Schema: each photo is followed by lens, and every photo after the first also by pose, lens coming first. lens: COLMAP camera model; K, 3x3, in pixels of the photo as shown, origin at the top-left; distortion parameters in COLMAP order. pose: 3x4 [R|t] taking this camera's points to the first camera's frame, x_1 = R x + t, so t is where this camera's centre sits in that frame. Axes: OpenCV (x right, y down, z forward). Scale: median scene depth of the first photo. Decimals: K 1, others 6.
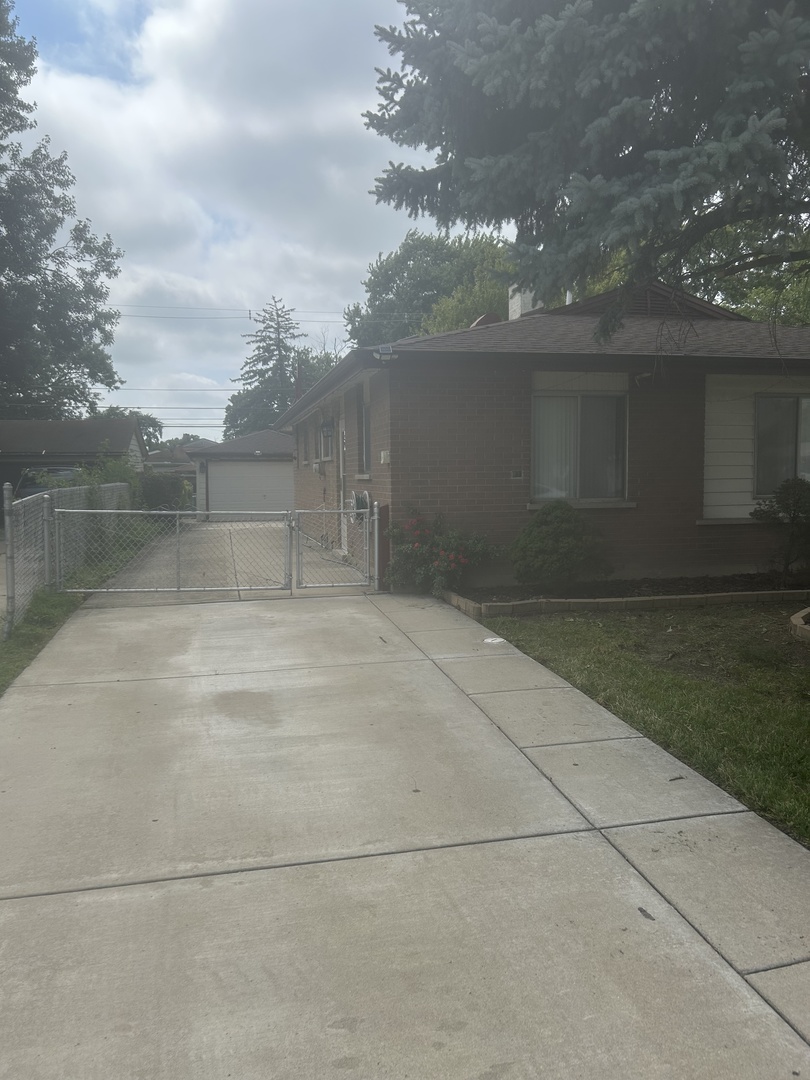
lens RADIAL K [[807.8, 0, 405.0], [0, 807.8, 540.0], [0, 0, 1]] dist [0.044778, -0.051834]
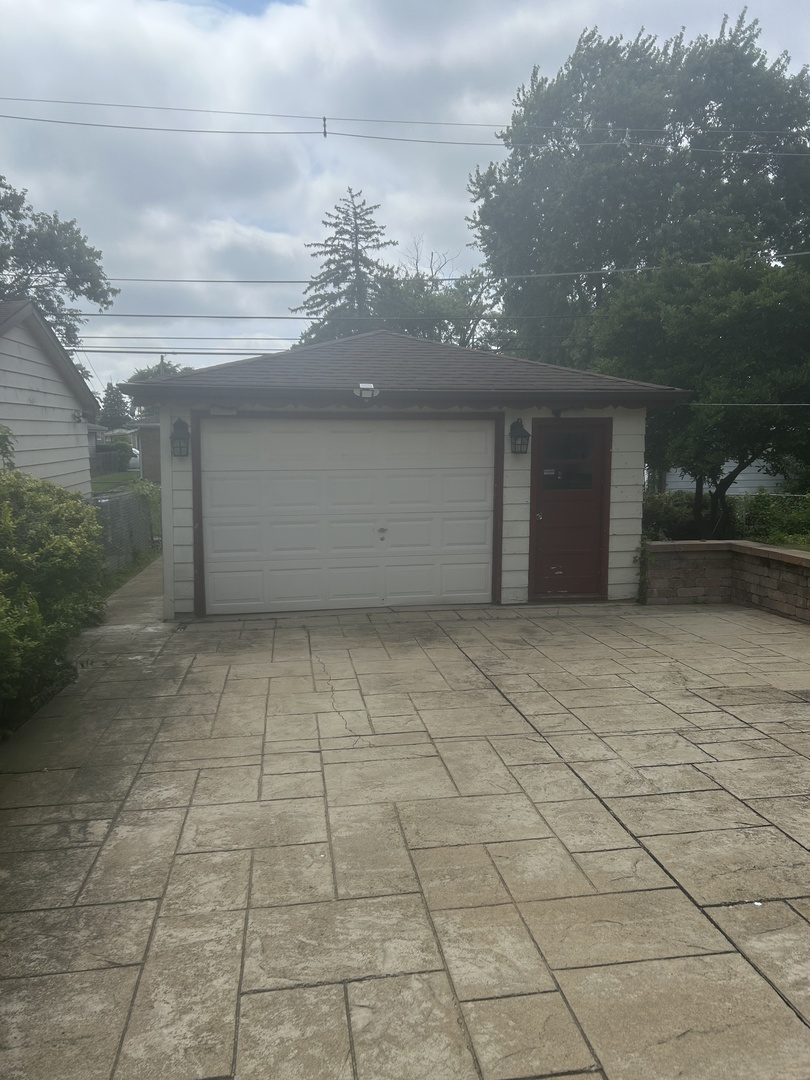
lens RADIAL K [[807.8, 0, 405.0], [0, 807.8, 540.0], [0, 0, 1]] dist [0.044778, -0.051834]
pose [[0.997334, 0.013811, -0.071660, -0.058947], [-0.010533, 0.998889, 0.045924, -0.026794], [0.072214, -0.045047, 0.996371, 0.283155]]
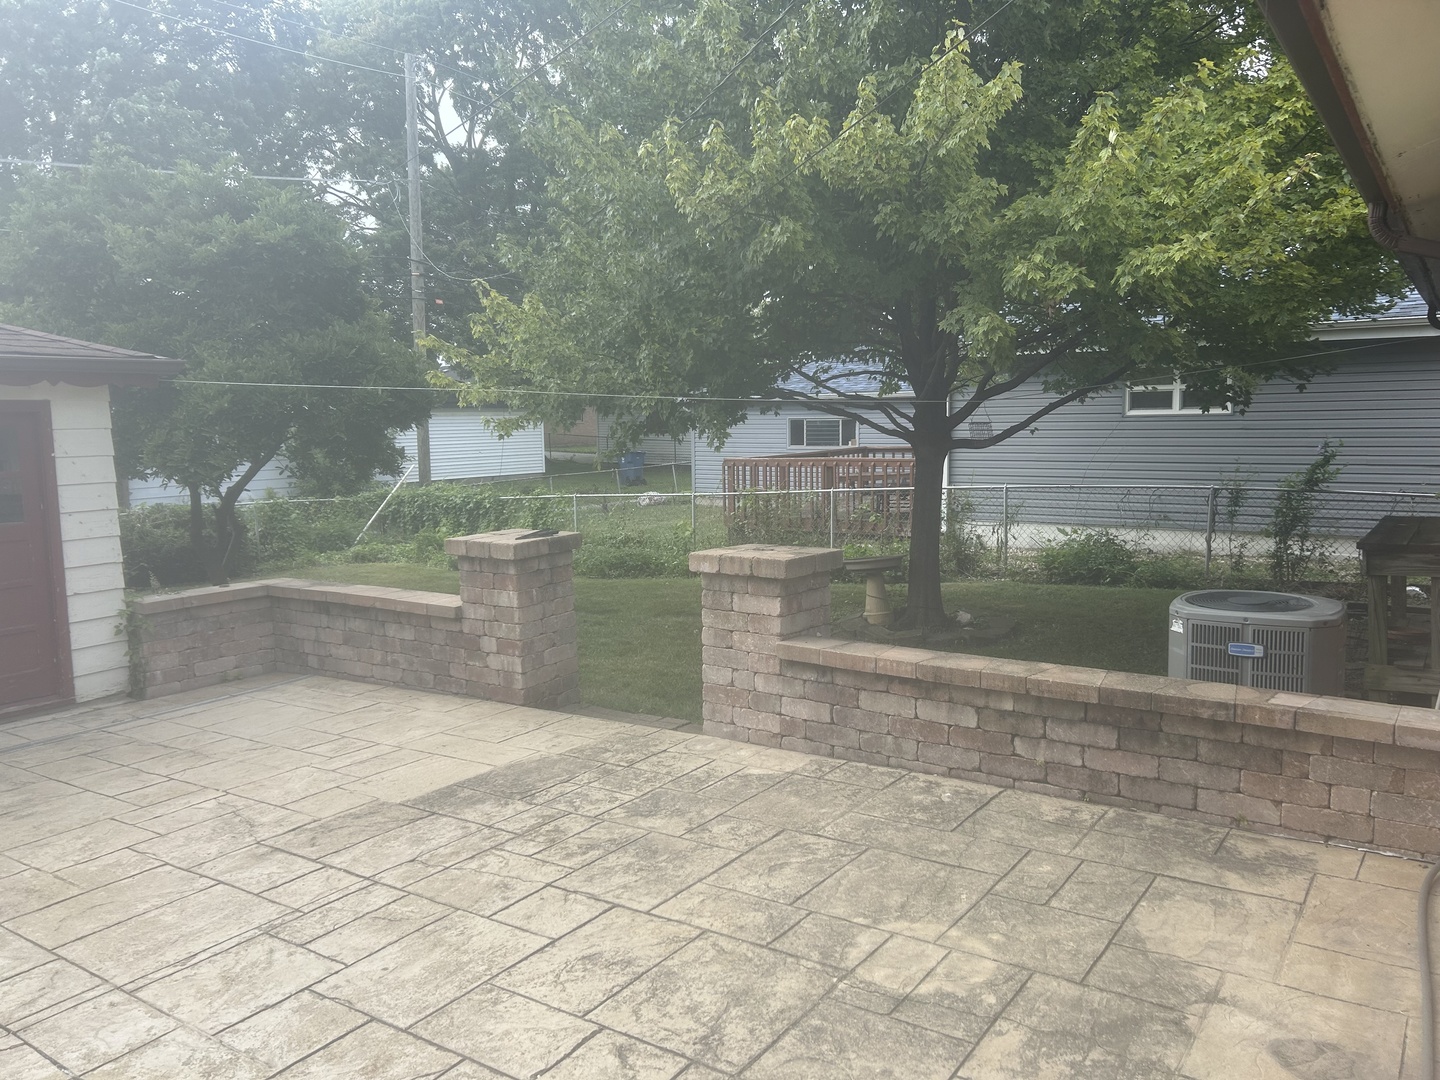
lens RADIAL K [[1077.1, 0, 711.0], [0, 1077.1, 540.6], [0, 0, 1]] dist [0.044778, -0.051834]
pose [[0.737731, -0.081734, 0.670129, -0.060210], [0.060781, 0.996654, 0.054646, -0.032641], [-0.672354, 0.000417, 0.740230, 0.314950]]
